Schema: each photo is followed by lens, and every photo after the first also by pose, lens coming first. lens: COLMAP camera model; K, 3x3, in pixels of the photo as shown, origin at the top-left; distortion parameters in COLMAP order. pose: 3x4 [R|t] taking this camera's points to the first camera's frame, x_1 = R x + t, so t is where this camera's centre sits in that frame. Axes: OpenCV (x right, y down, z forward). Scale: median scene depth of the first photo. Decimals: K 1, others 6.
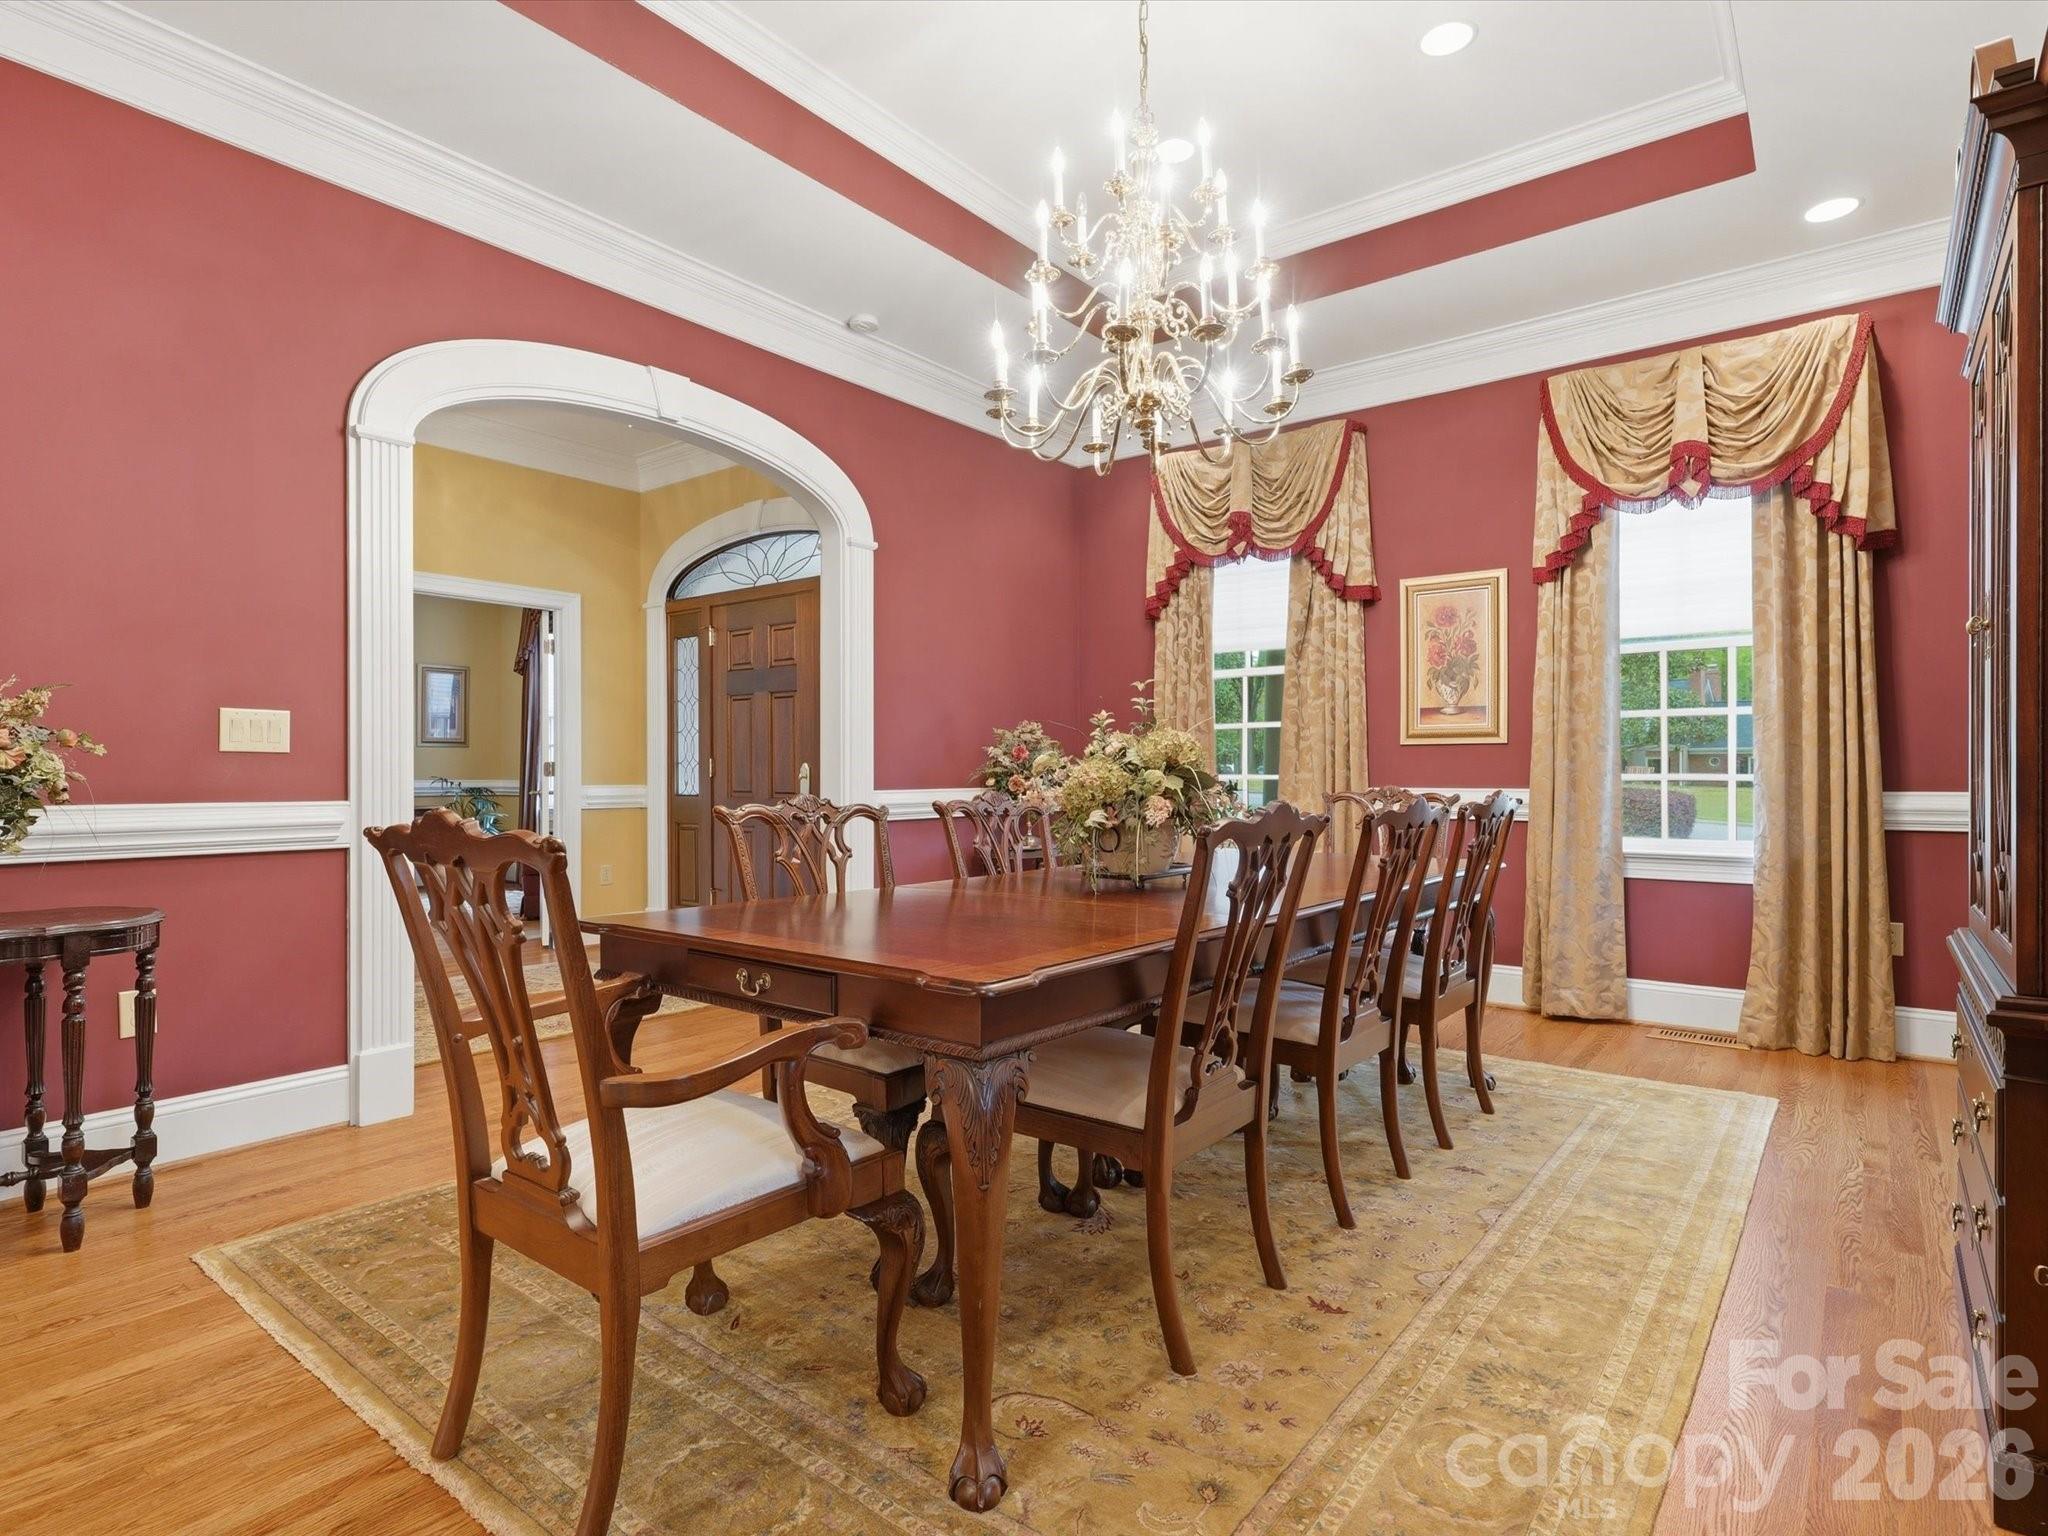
lens RADIAL K [[1097.2, 0, 1042.5], [0, 1097.2, 762.6], [0, 0, 1]] dist [0.004962, 0.001587]
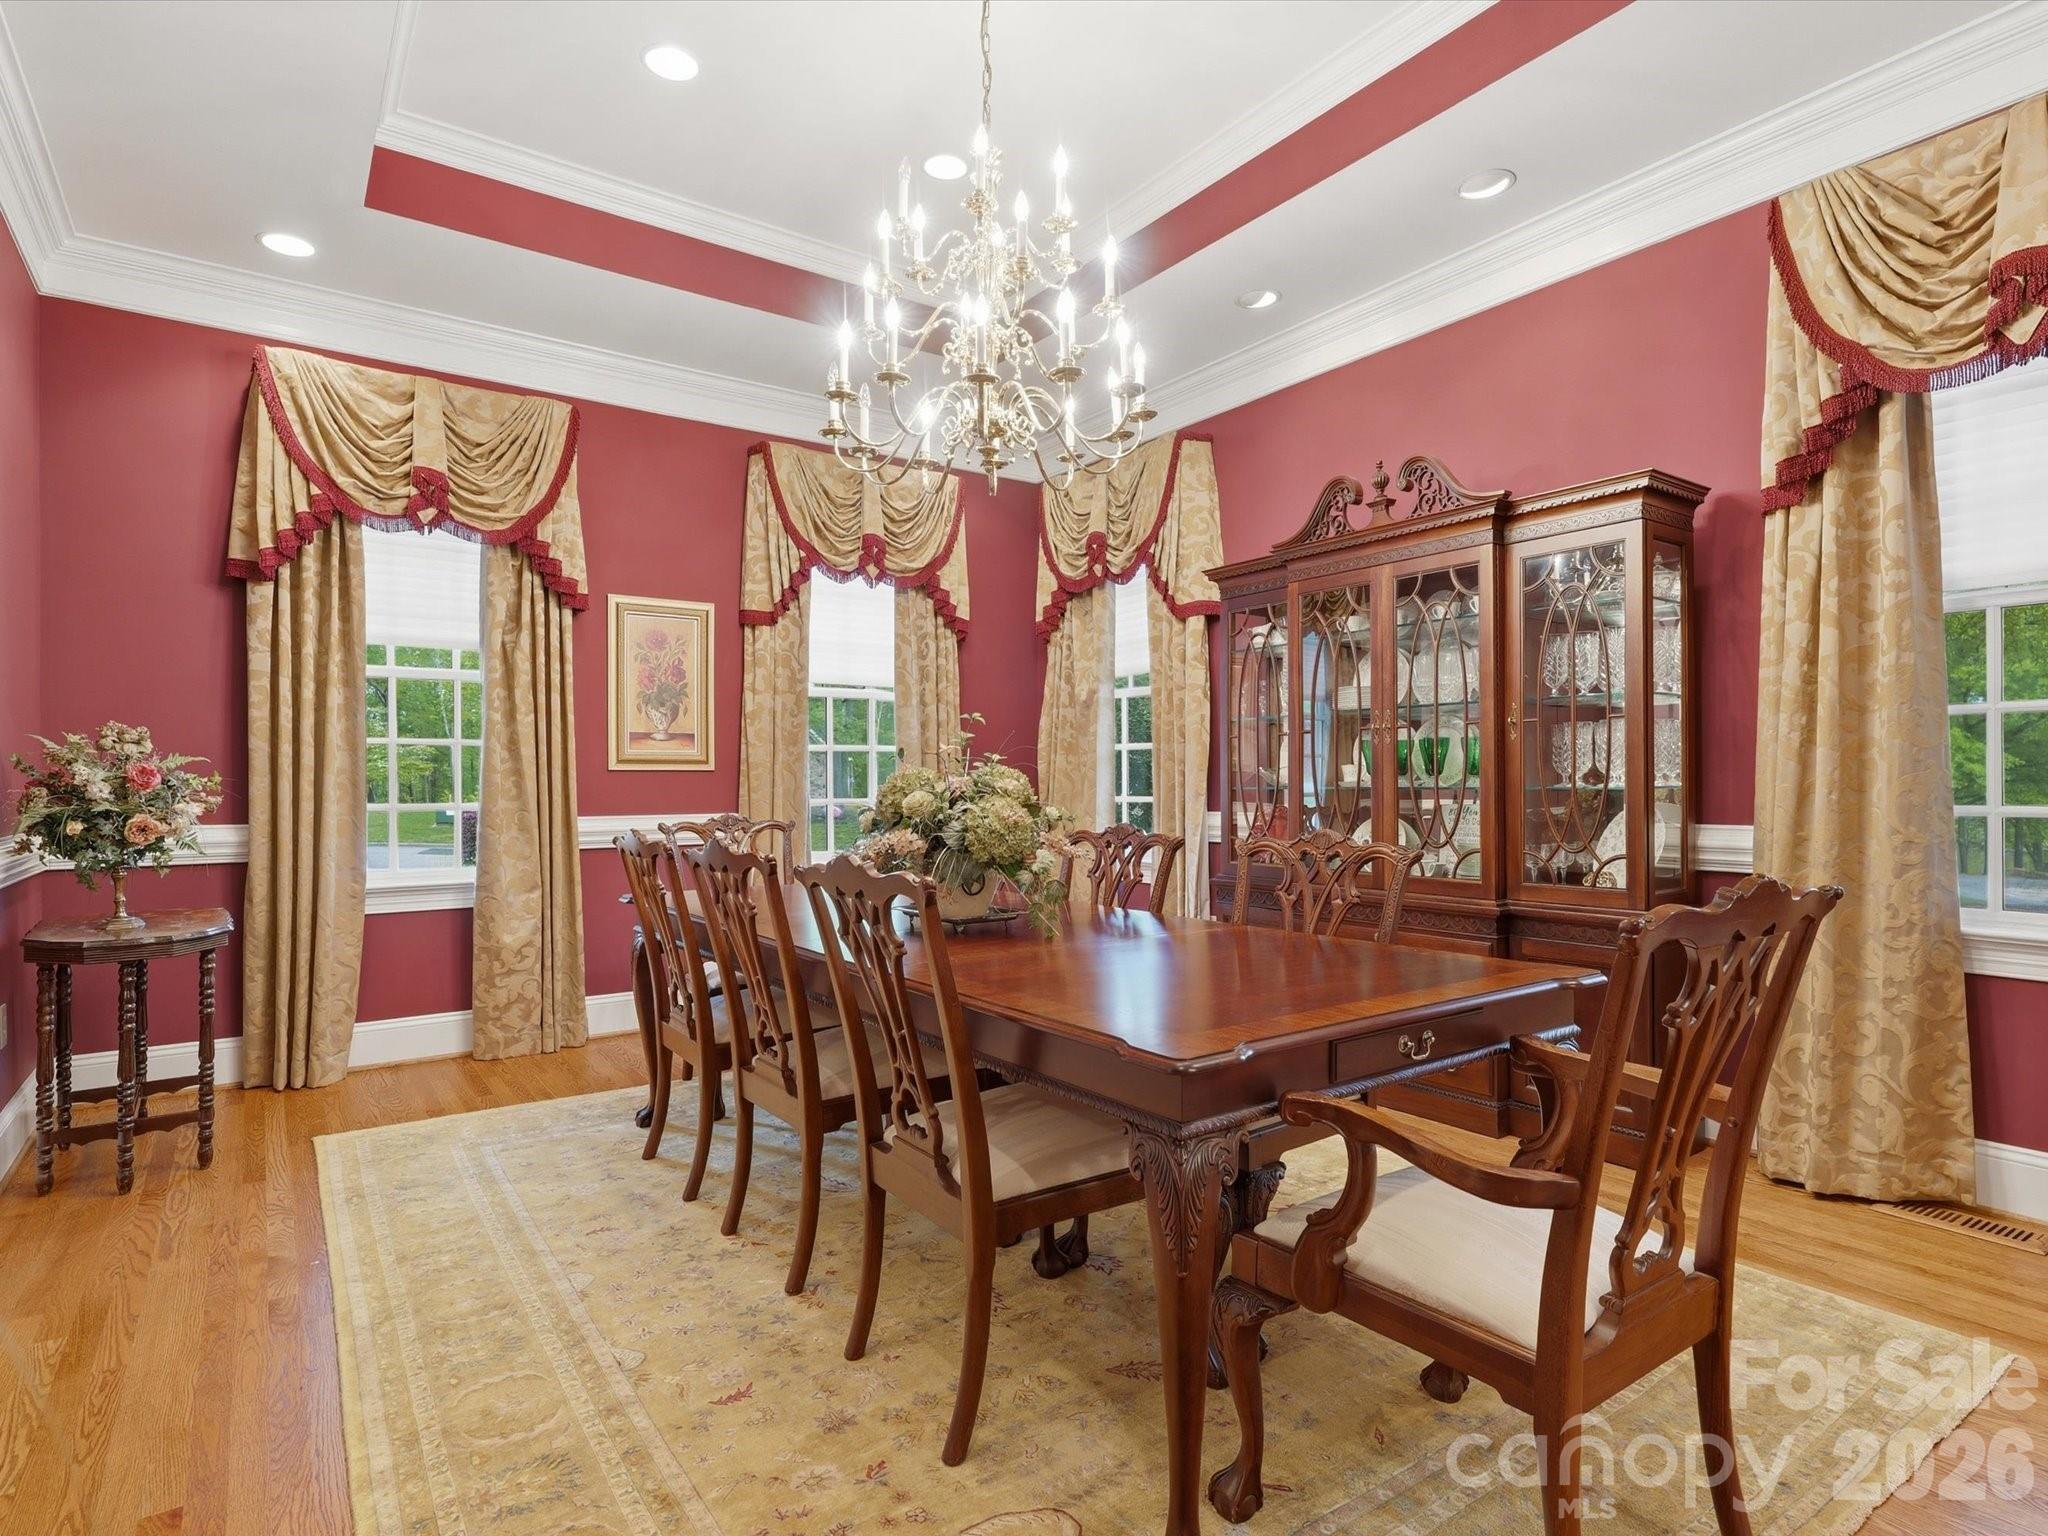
lens RADIAL K [[1097.2, 0, 1045.4], [0, 1097.2, 769.5], [0, 0, 1]] dist [0.004962, 0.001587]
pose [[0.296158, 0.019693, 0.954936, -0.464332], [0.002359, 0.999769, -0.021349, 0.004219], [-0.955136, 0.008576, 0.296043, 0.371082]]
